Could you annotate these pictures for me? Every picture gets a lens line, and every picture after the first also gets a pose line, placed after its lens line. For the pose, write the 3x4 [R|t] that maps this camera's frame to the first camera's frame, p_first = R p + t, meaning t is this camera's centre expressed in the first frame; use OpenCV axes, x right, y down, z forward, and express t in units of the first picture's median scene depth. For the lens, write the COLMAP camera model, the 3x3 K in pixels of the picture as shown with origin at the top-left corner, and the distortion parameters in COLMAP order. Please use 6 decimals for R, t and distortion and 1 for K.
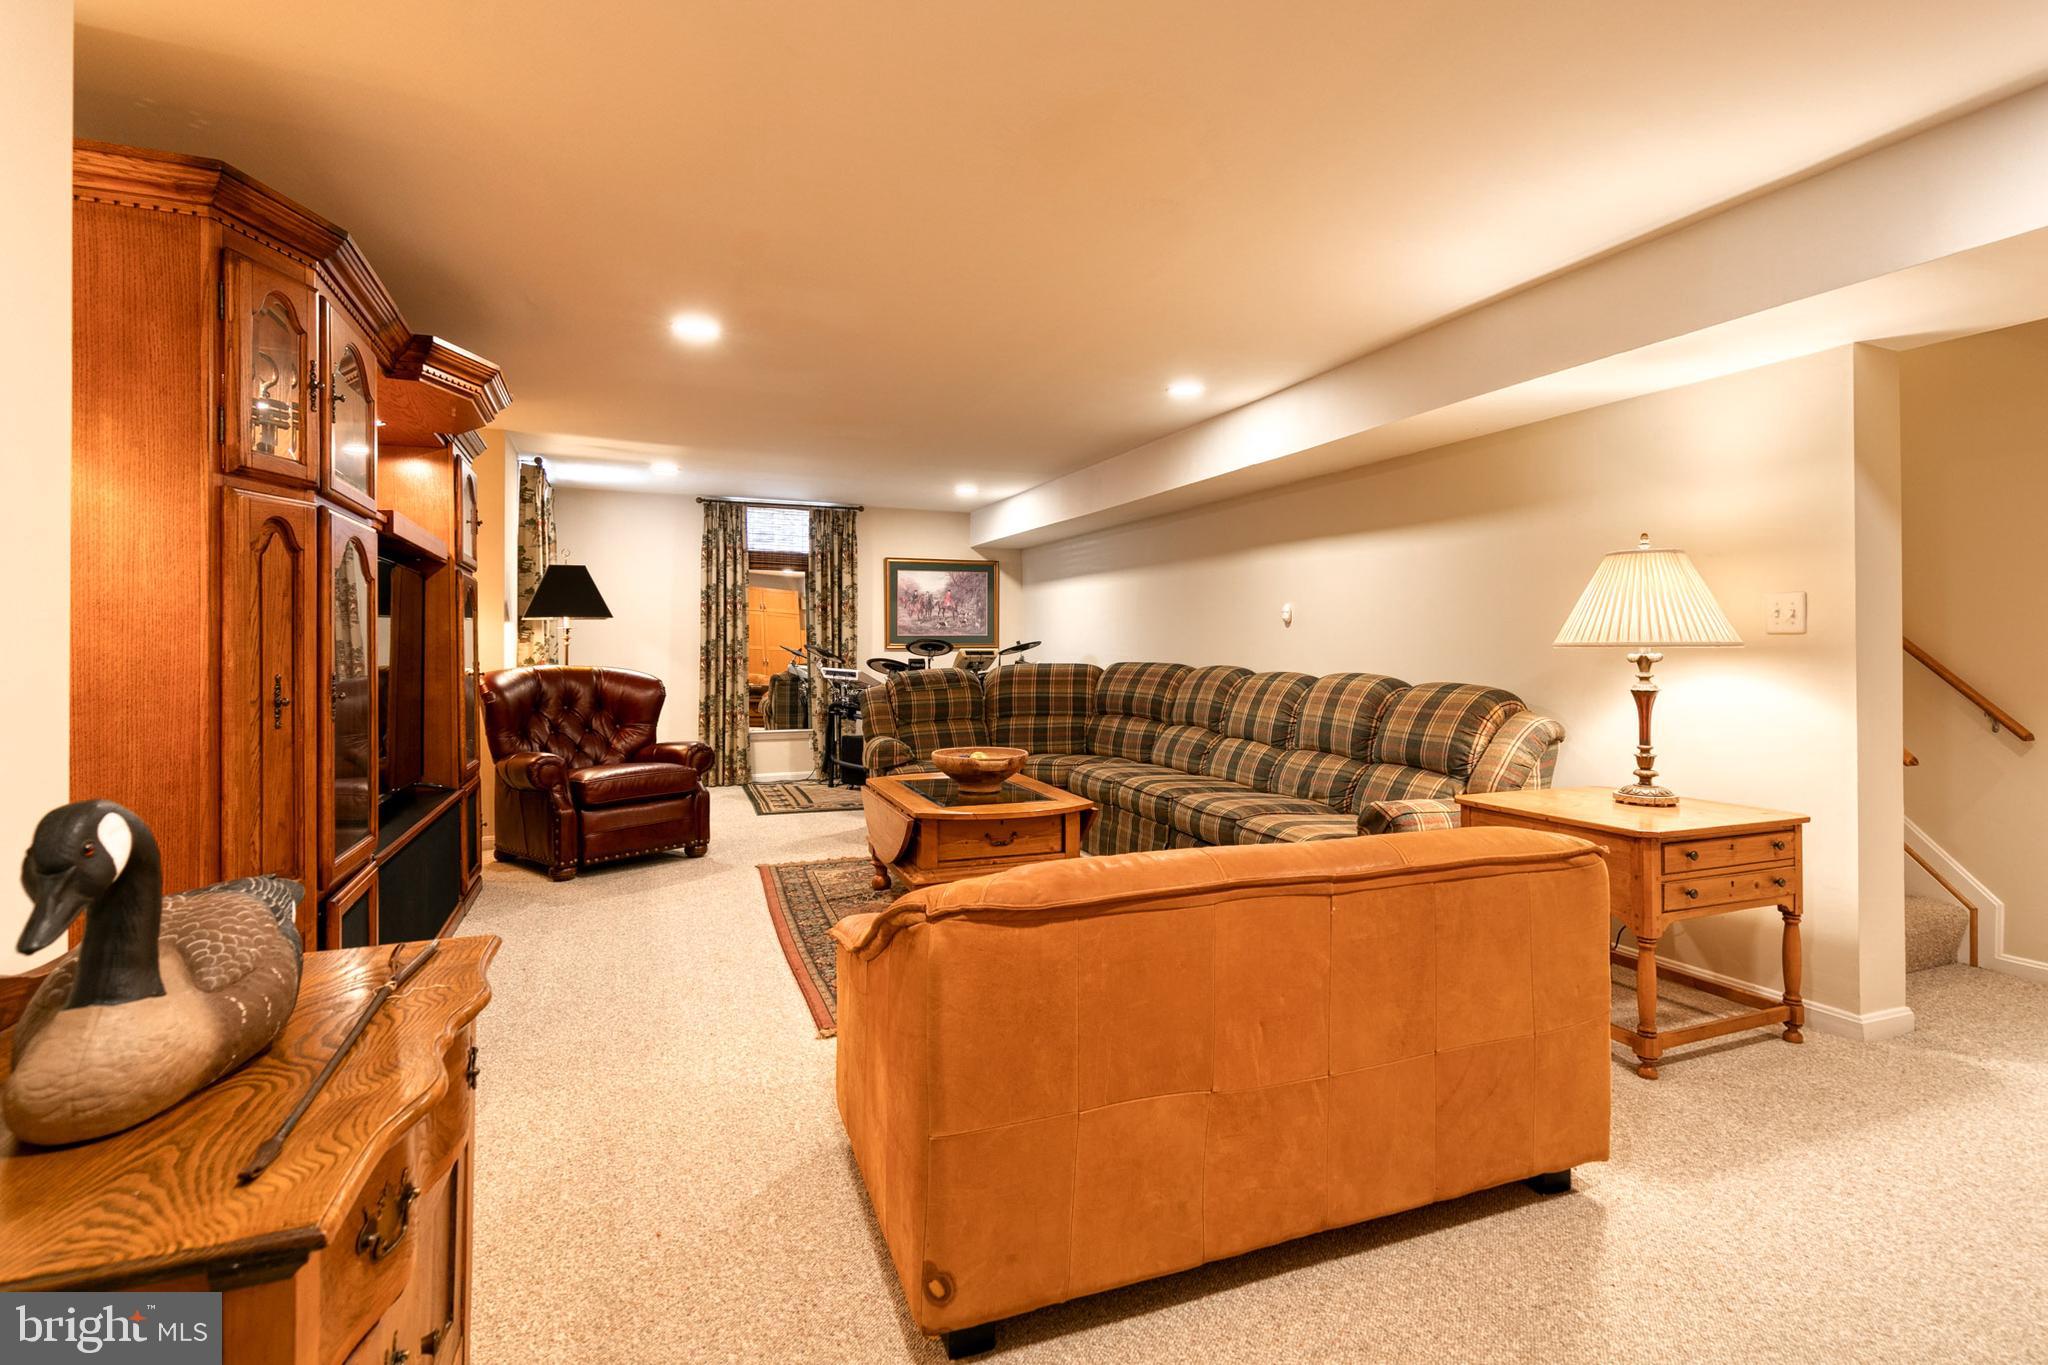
lens RADIAL K [[992.6, 0, 1081.5], [0, 992.6, 635.8], [0, 0, 1]] dist [0.004413, 0.000073]
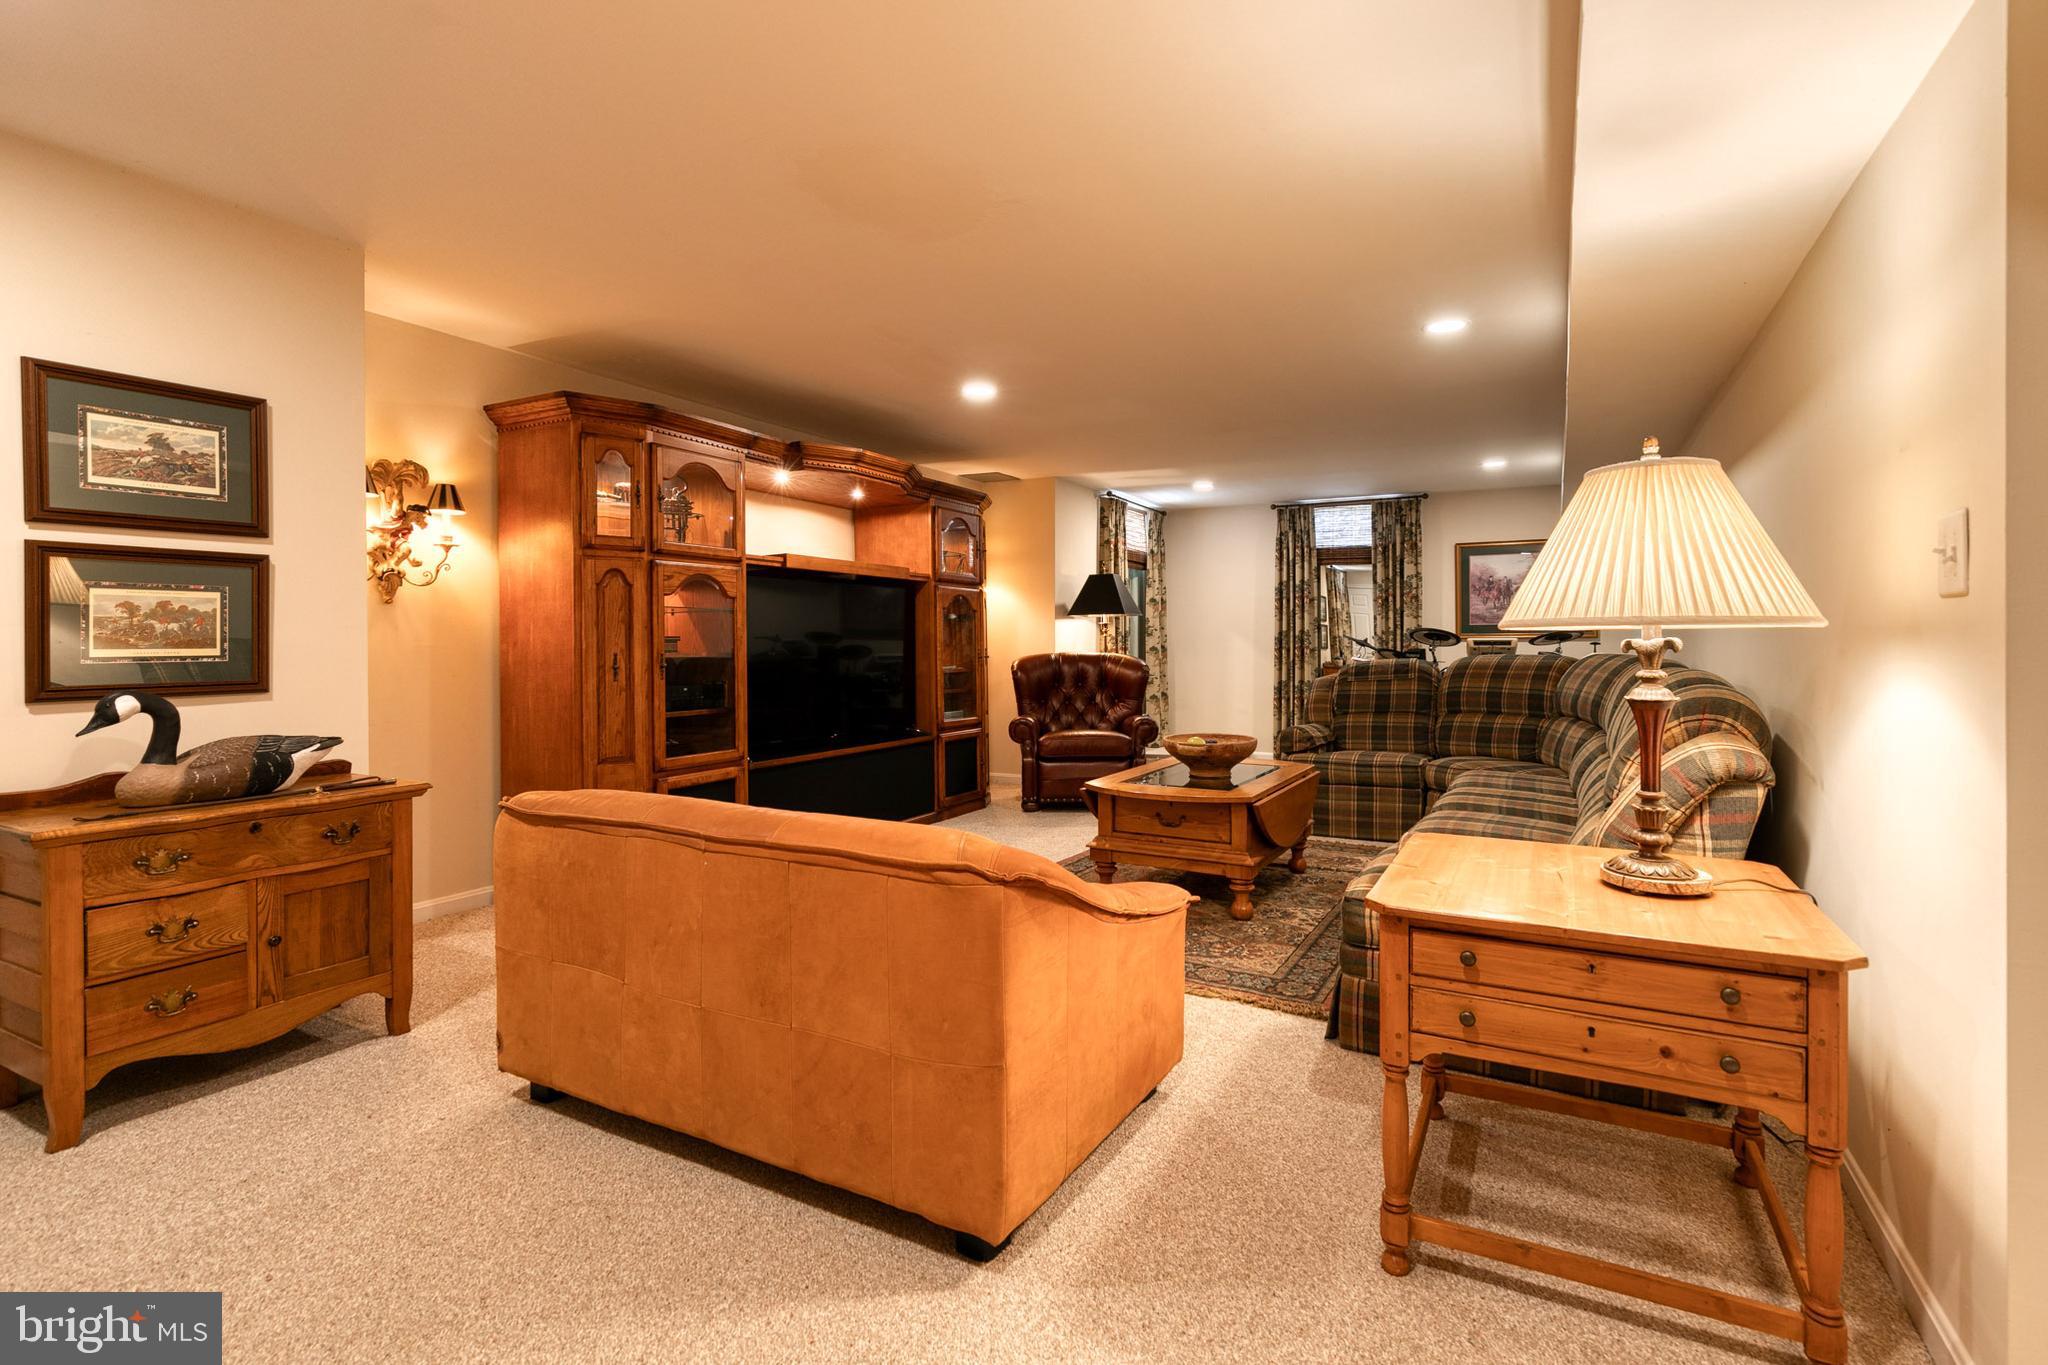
lens RADIAL K [[957.0, 0, 1082.8], [0, 957.0, 641.1], [0, 0, 1]] dist [0.000763, -0.000073]
pose [[0.639860, -0.001078, -0.768491, 0.380655], [0.011484, 0.999901, 0.008159, 0.004824], [0.768406, -0.014046, 0.639808, 0.175887]]
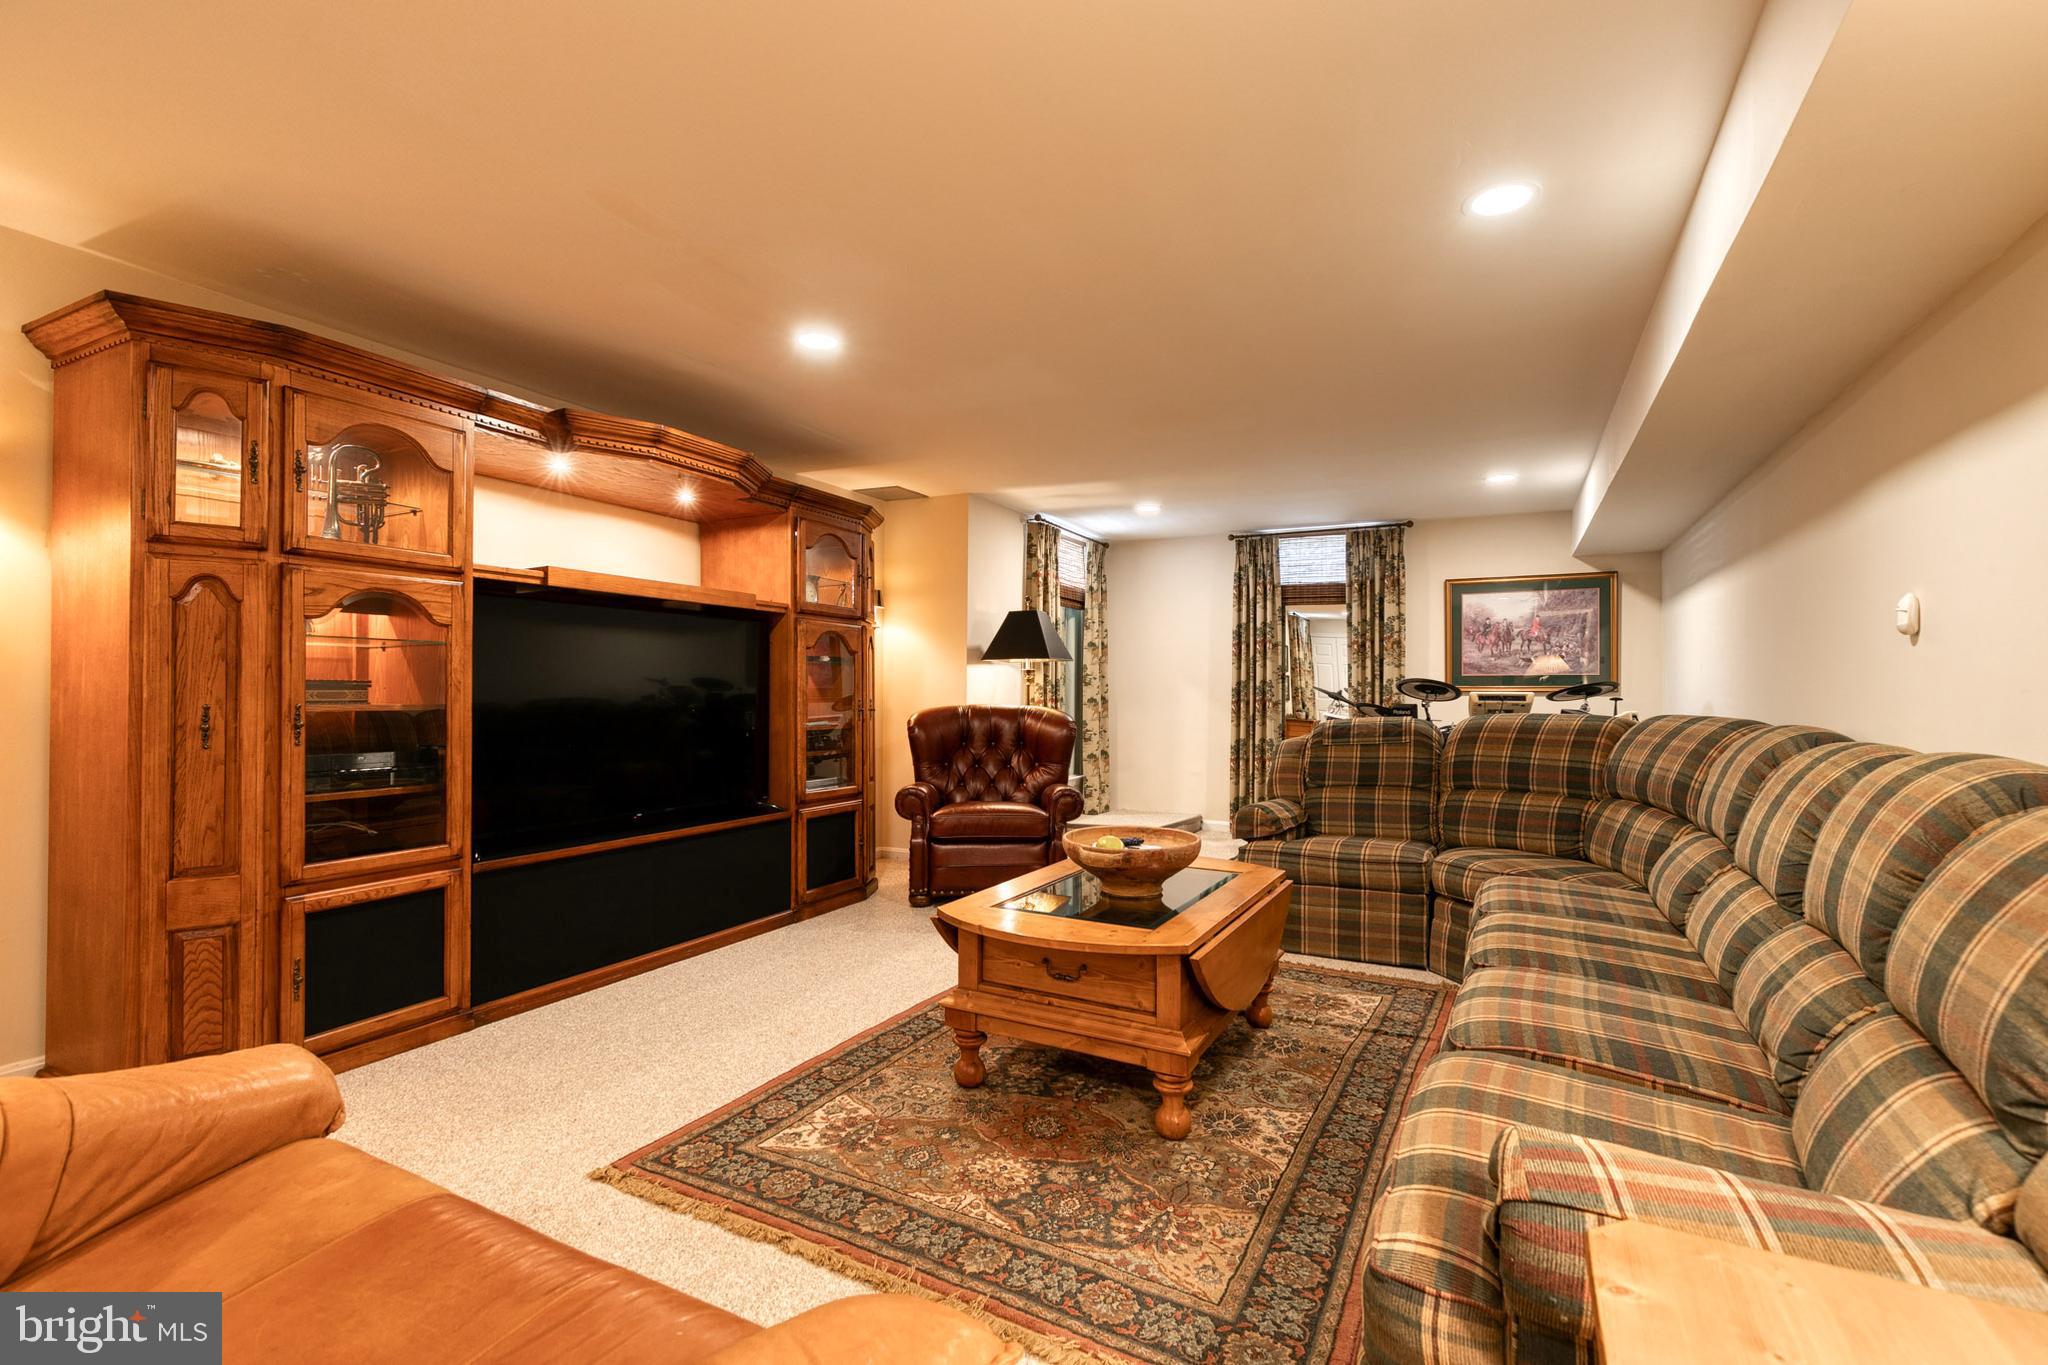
lens RADIAL K [[916.9, 0, 1047.1], [0, 916.9, 680.9], [0, 0, 1]] dist [0.004283, 0.000122]
pose [[0.637448, -0.003233, -0.770486, 0.235499], [0.003261, 0.999994, -0.001499, 0.005629], [0.770486, -0.001557, 0.637455, 0.360118]]
